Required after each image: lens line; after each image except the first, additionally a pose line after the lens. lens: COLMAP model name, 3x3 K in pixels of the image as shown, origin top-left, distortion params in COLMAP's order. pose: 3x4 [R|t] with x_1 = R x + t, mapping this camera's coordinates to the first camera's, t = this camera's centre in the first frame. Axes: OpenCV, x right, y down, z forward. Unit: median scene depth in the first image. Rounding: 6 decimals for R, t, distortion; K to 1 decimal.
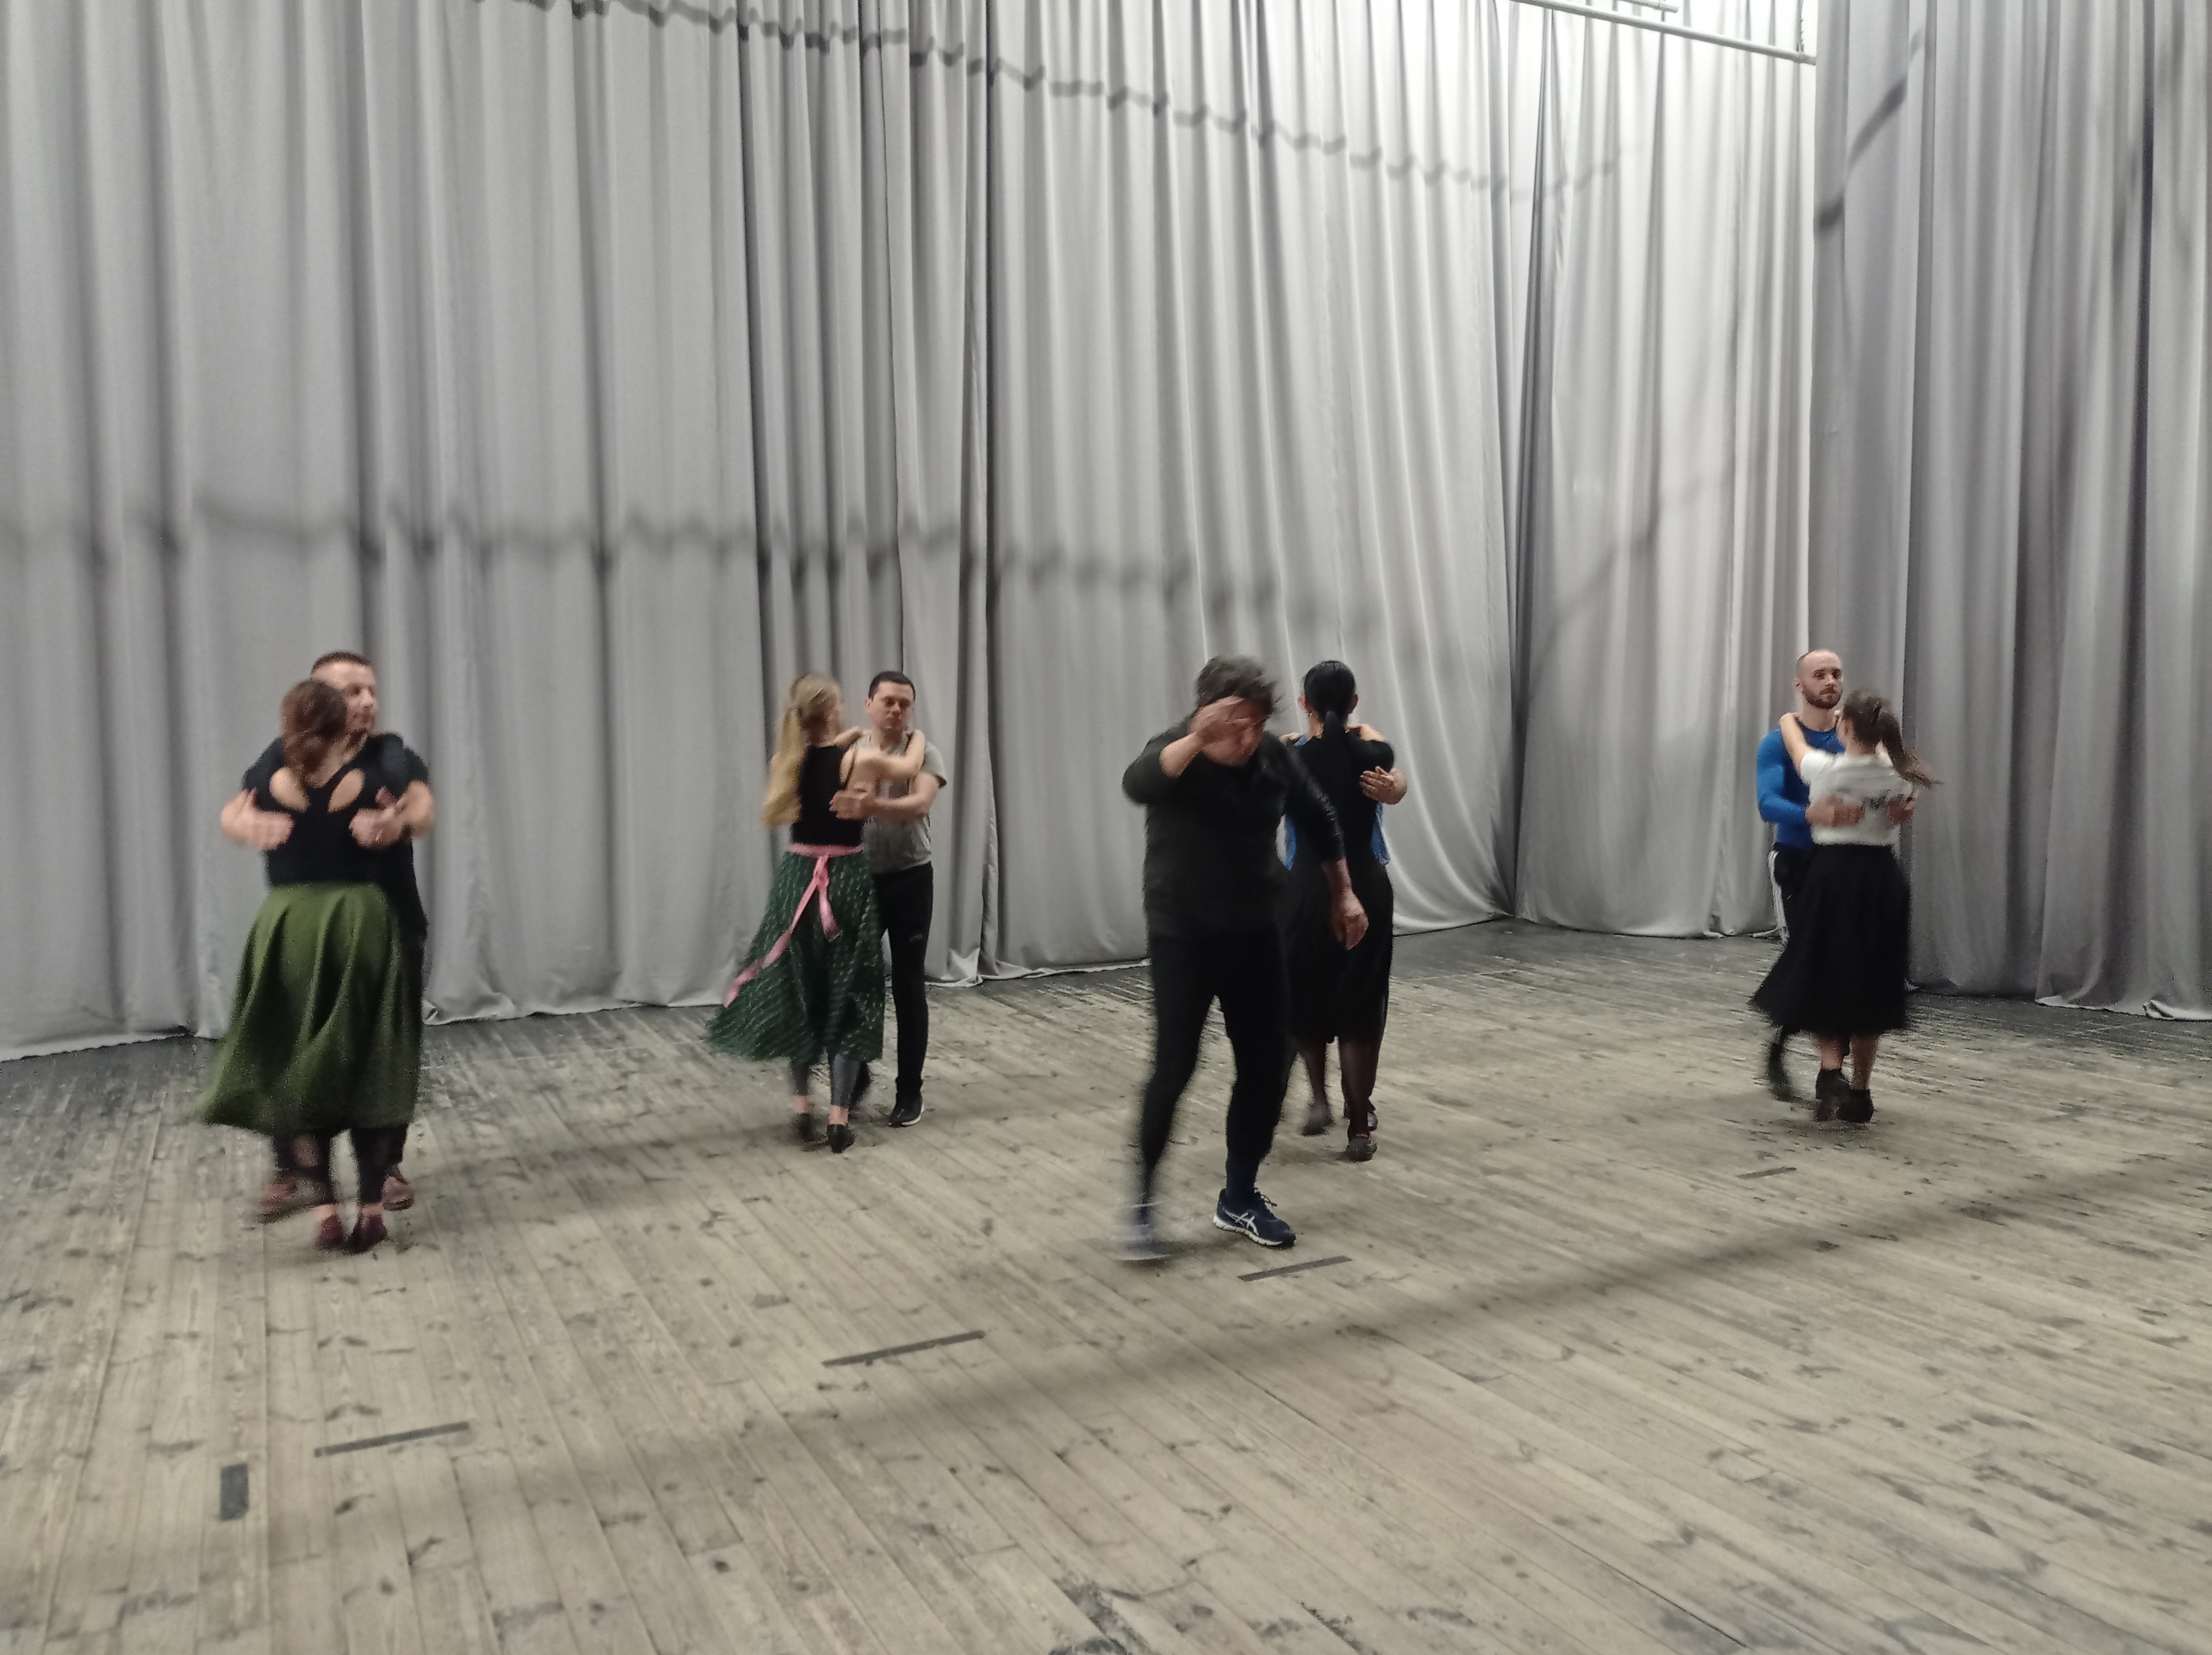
lens RADIAL K [[1647.5, 0, 1086.3], [0, 1647.5, 856.3], [0, 0, 1]] dist [0.040338, -0.035786]
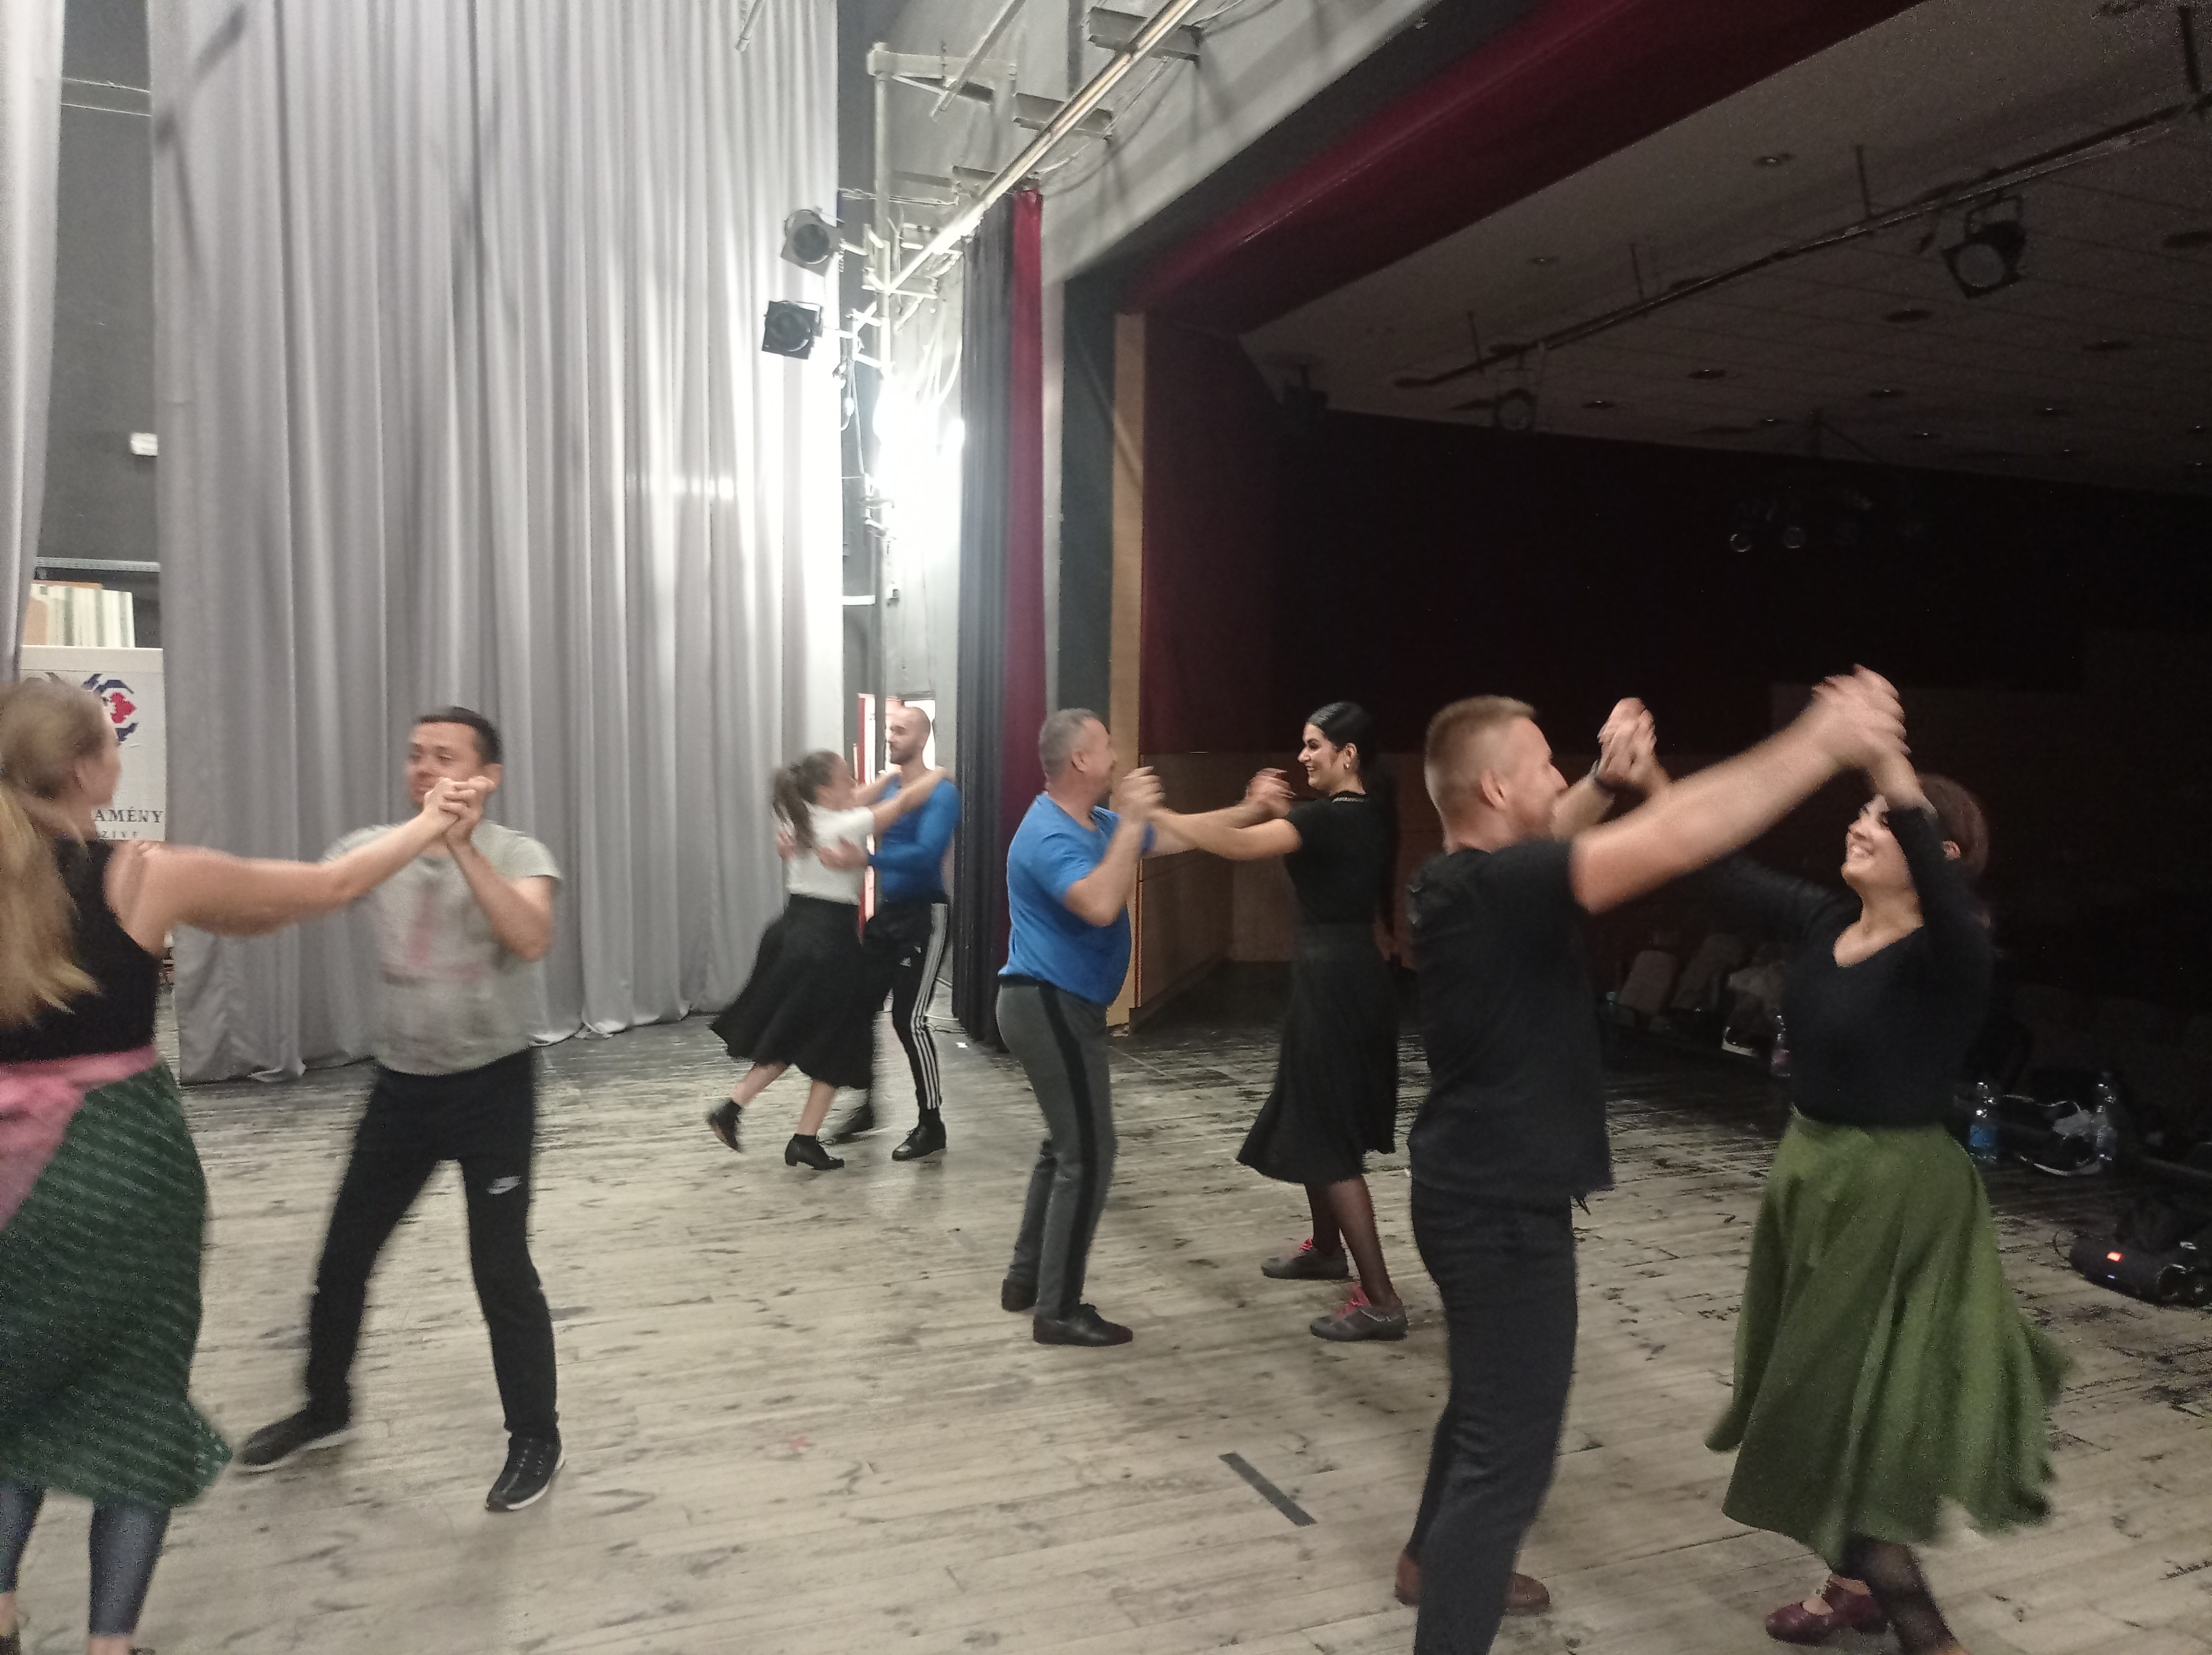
lens RADIAL K [[1647.5, 0, 1090.7], [0, 1647.5, 839.6], [0, 0, 1]] dist [0.040338, -0.035786]
pose [[0.075042, -0.048198, 0.996015, -0.487589], [0.064812, 0.996955, 0.043360, -0.074295], [-0.995072, 0.061300, 0.077937, 0.746177]]
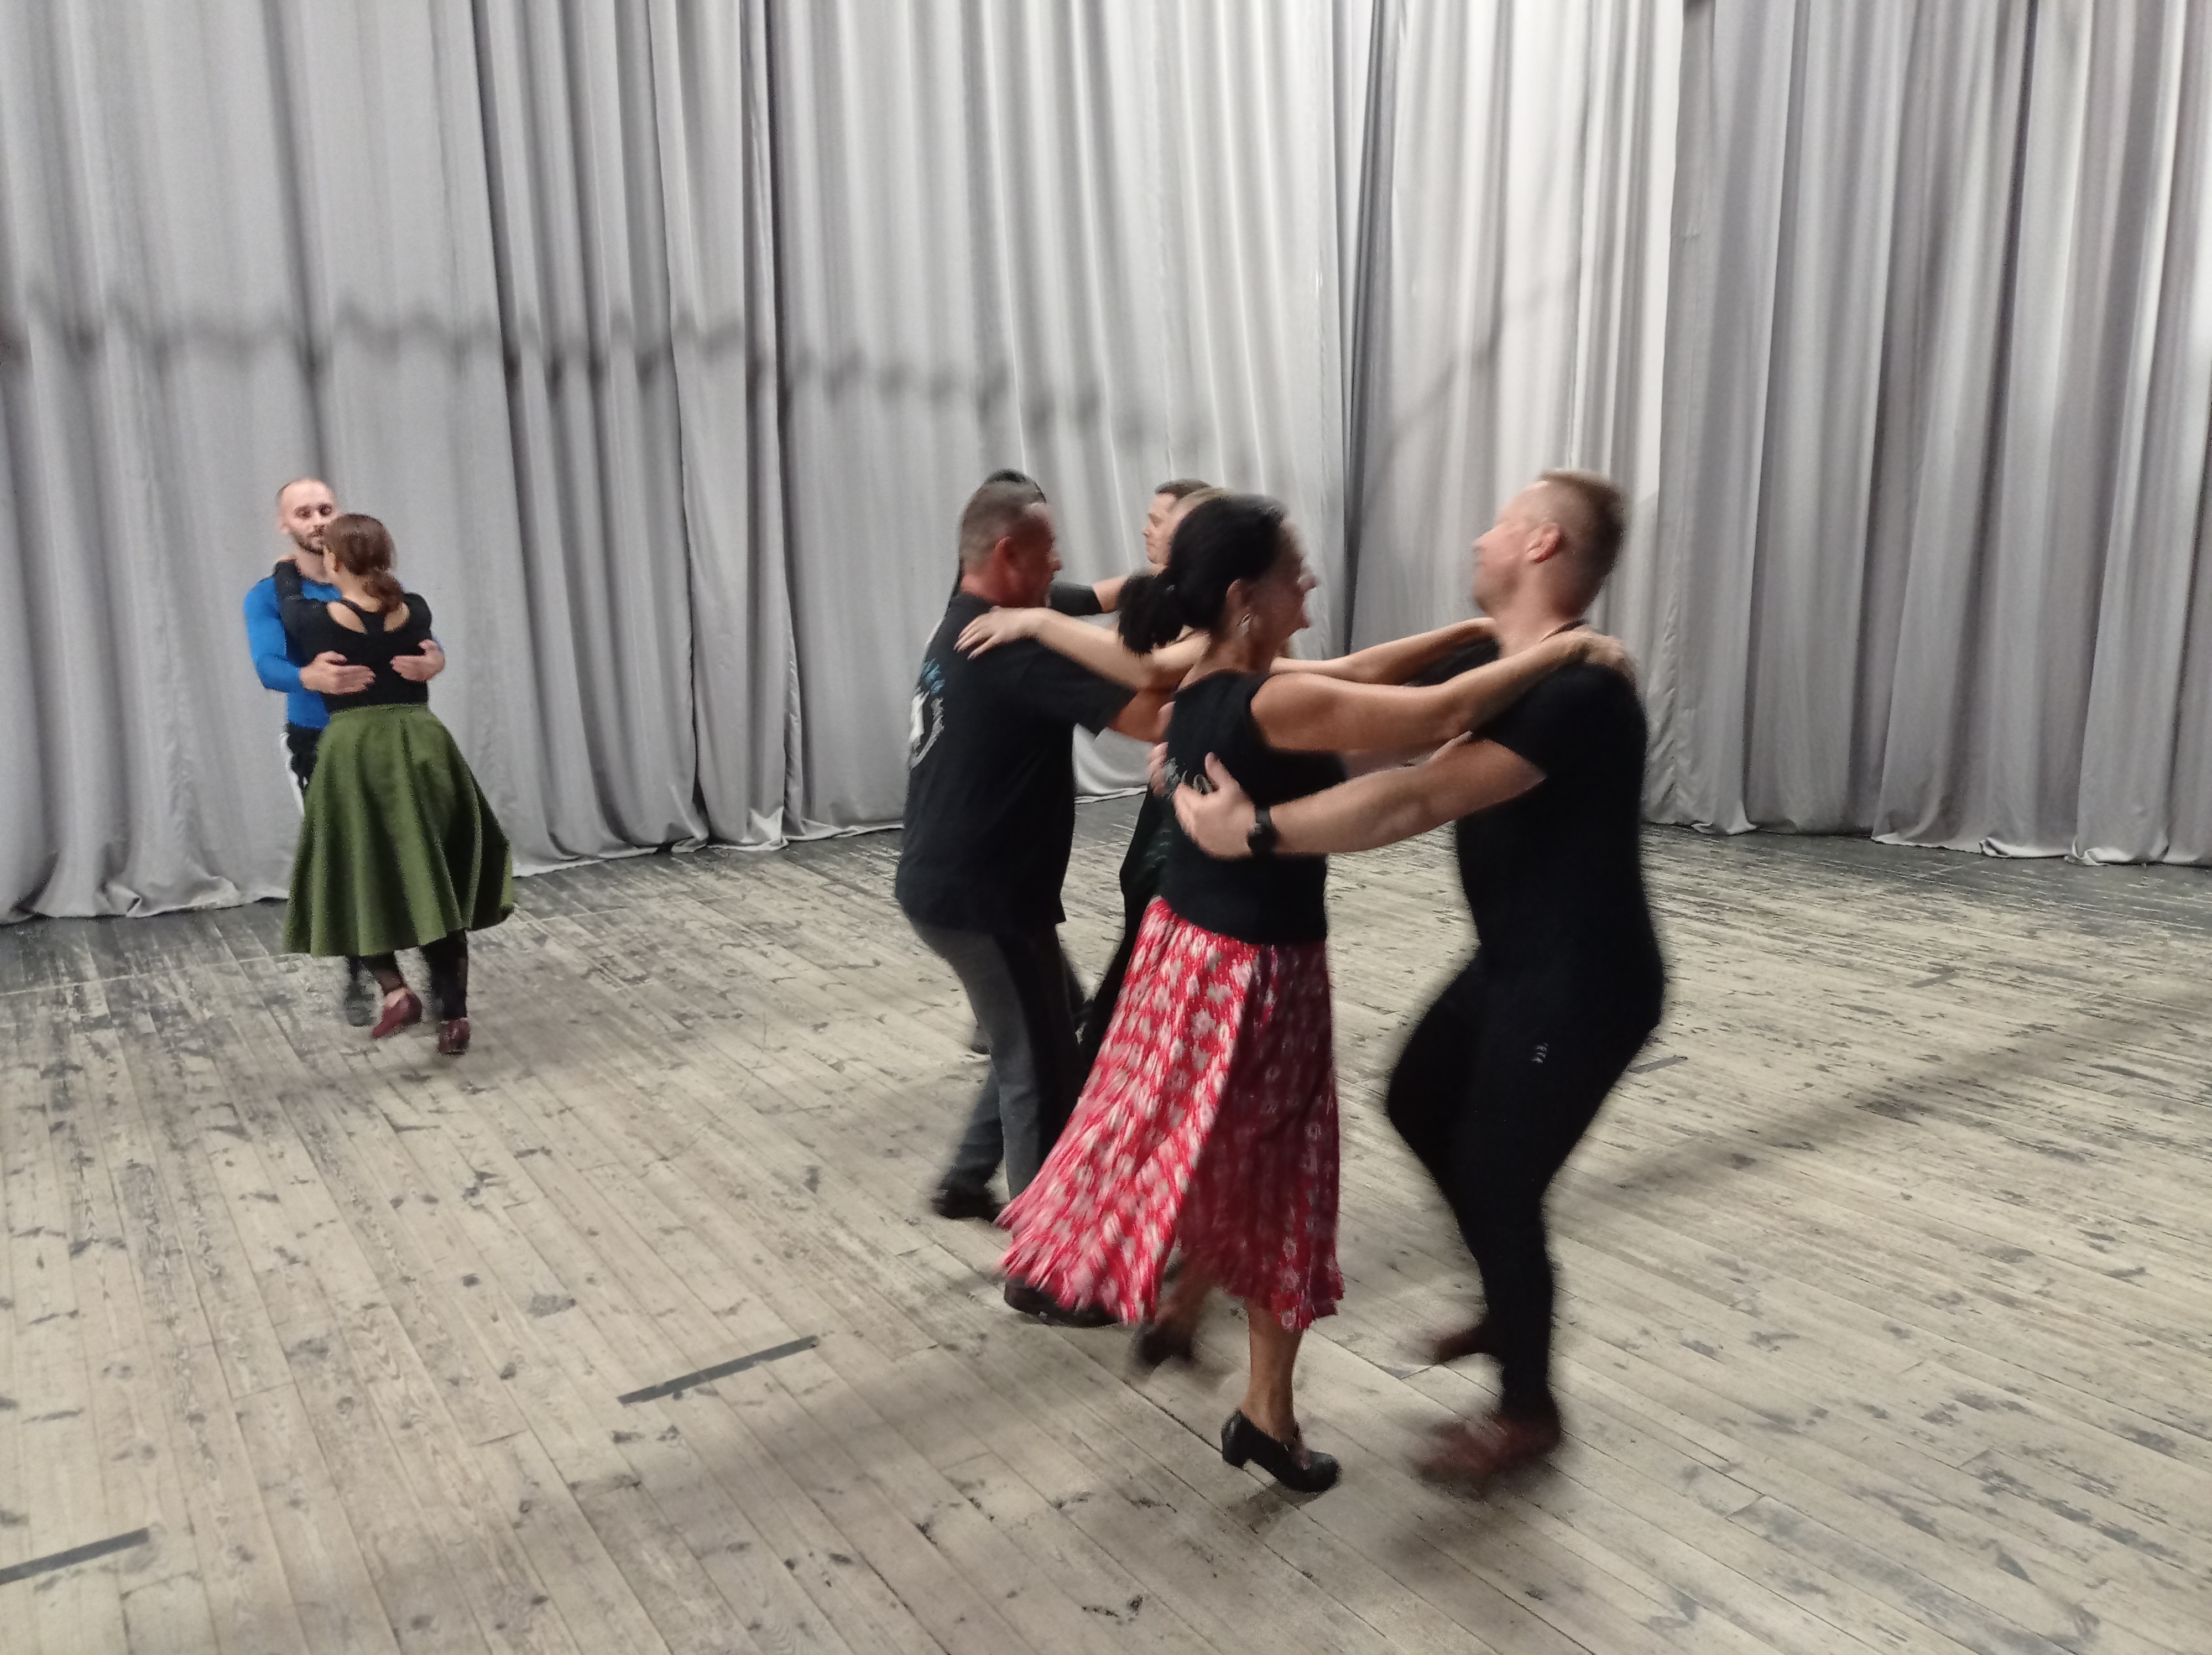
lens RADIAL K [[1647.5, 0, 1091.7], [0, 1647.5, 845.7], [0, 0, 1]] dist [0.040338, -0.035786]
pose [[0.991932, -0.024674, 0.124348, -0.014886], [0.010692, 0.993665, 0.111876, -0.033673], [-0.126320, -0.109644, 0.985911, 0.125681]]
